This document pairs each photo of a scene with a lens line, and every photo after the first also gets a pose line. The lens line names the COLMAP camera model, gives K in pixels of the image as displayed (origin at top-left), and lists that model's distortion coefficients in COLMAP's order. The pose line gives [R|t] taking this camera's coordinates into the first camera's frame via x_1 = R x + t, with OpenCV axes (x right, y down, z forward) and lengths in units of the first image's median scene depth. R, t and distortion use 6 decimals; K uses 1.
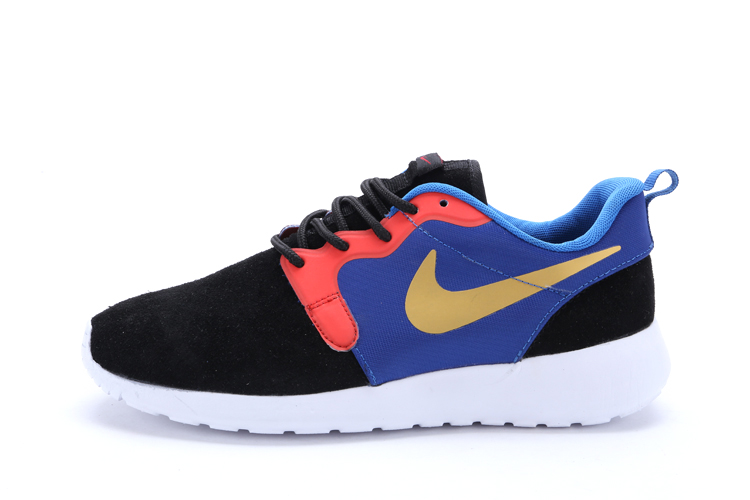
lens RADIAL K [[1381.6, 0, 374.6], [0, 1381.6, 247.9], [0, 0, 1]] dist [0.178176, 0.000000]
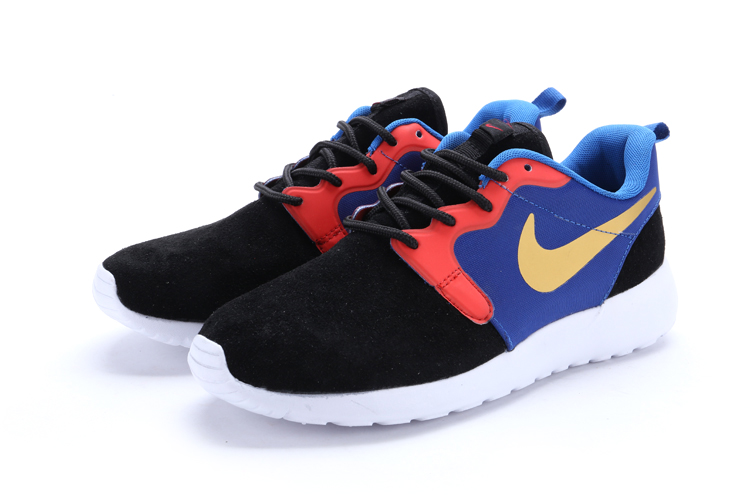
lens RADIAL K [[1378.4, 0, 407.4], [0, 1378.4, 256.2], [0, 0, 1]] dist [0.174562, 0.000000]
pose [[0.805190, -0.152938, 0.572956, -0.635150], [0.099914, 0.987347, 0.123139, -0.104334], [-0.584539, -0.041904, 0.810283, 0.203287]]
